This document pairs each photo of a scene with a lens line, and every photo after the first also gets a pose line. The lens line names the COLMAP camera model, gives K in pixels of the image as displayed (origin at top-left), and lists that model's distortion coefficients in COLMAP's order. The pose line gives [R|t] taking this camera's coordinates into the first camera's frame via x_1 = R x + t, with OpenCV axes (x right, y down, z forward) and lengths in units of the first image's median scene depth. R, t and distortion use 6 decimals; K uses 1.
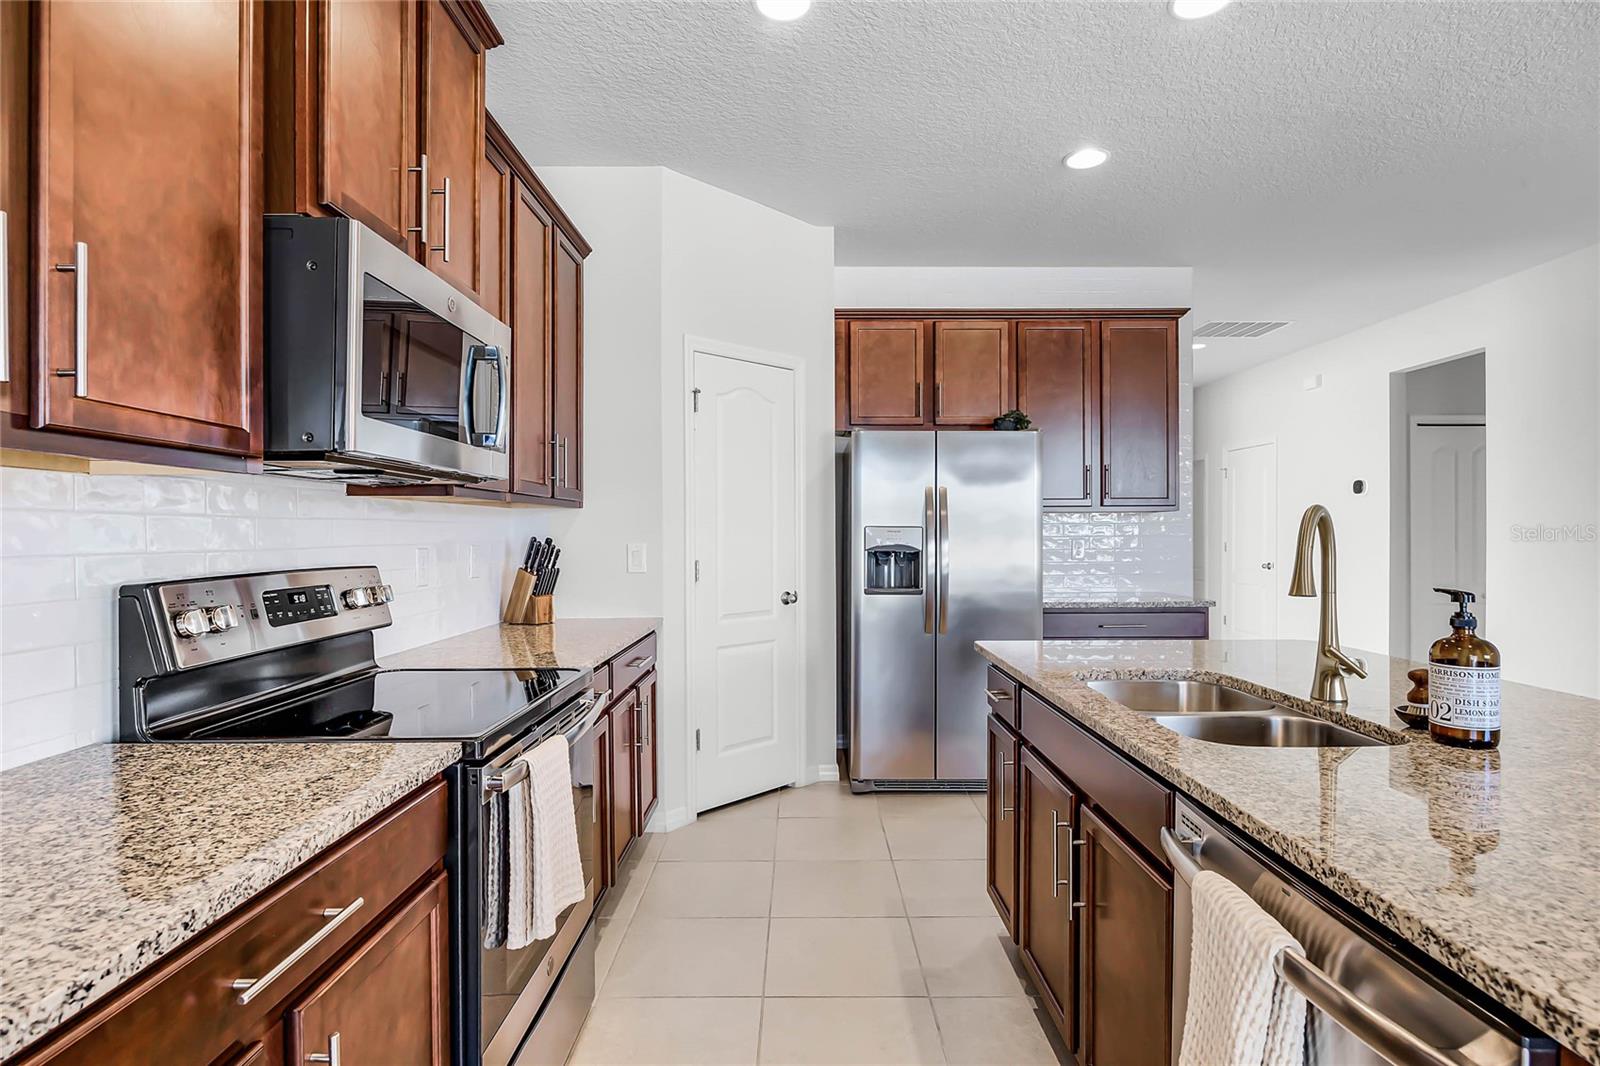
lens RADIAL K [[804.0, 0, 800.0], [0, 804.0, 533.0], [0, 0, 1]] dist [0.000552, -0.000044]
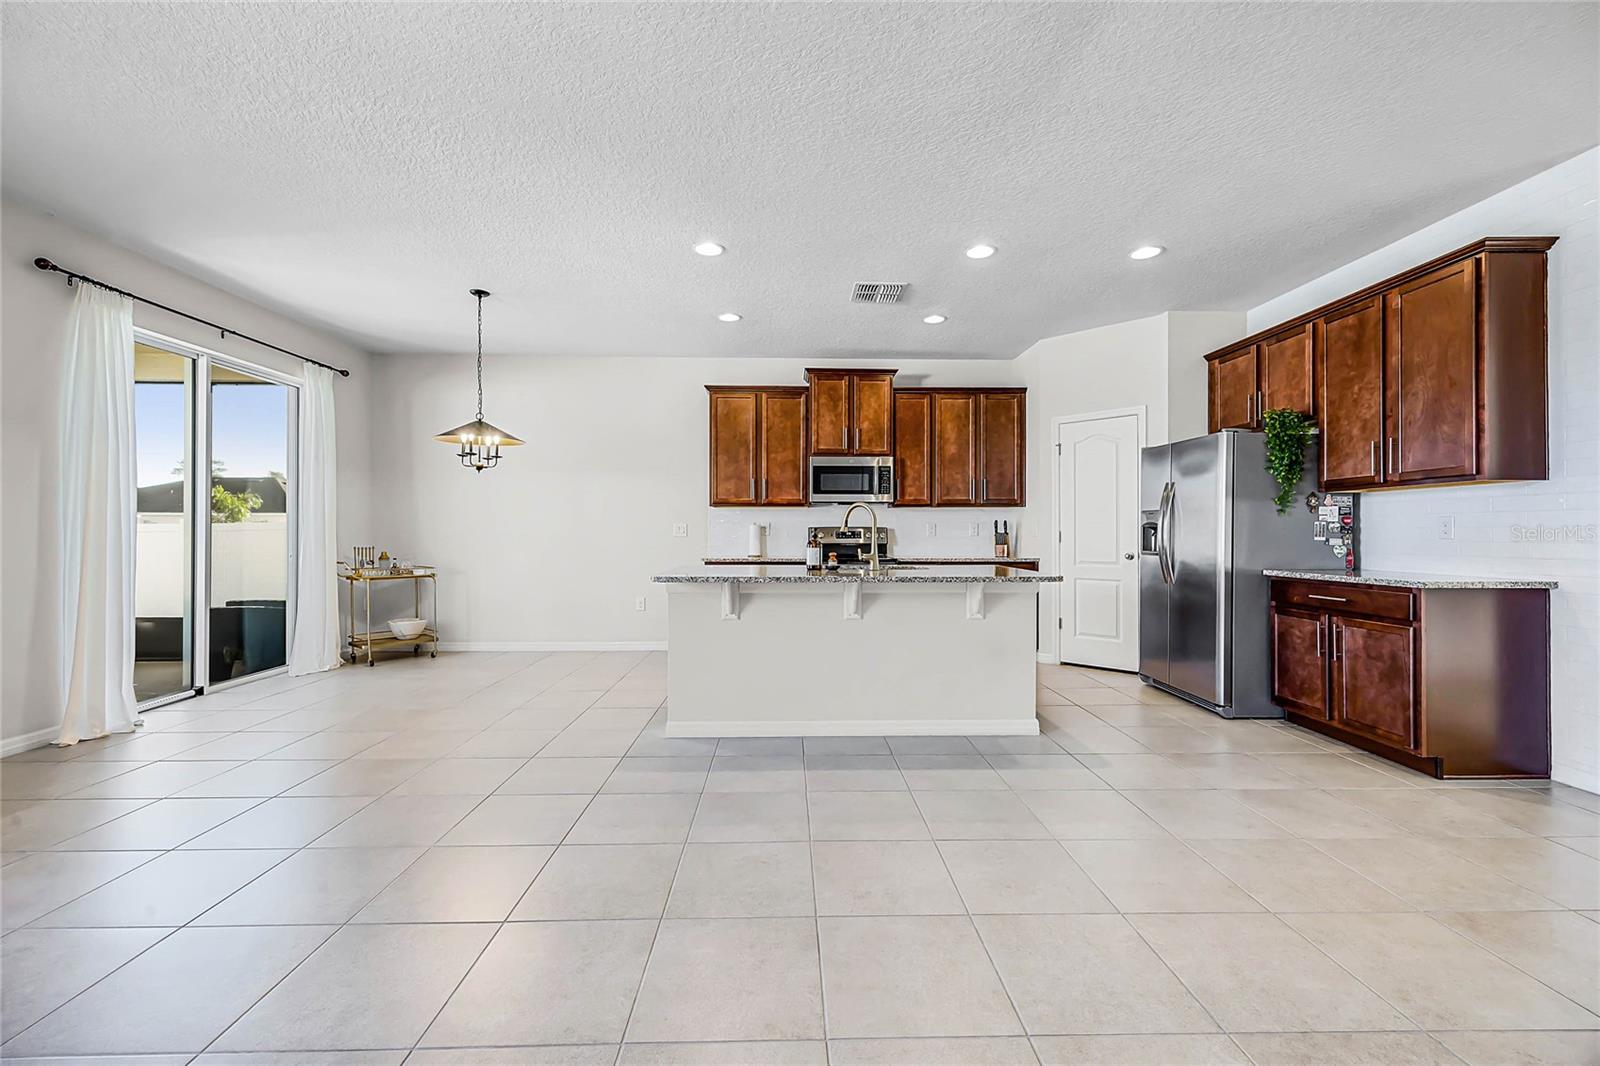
lens RADIAL K [[642.7, 0, 799.9], [0, 642.7, 528.7], [0, 0, 1]] dist [-0.000639, -0.000144]
pose [[0.021370, -0.002984, -0.999767, 1.290664], [-0.001372, 0.999995, -0.003014, 0.030556], [0.999771, 0.001436, 0.021366, 0.308217]]
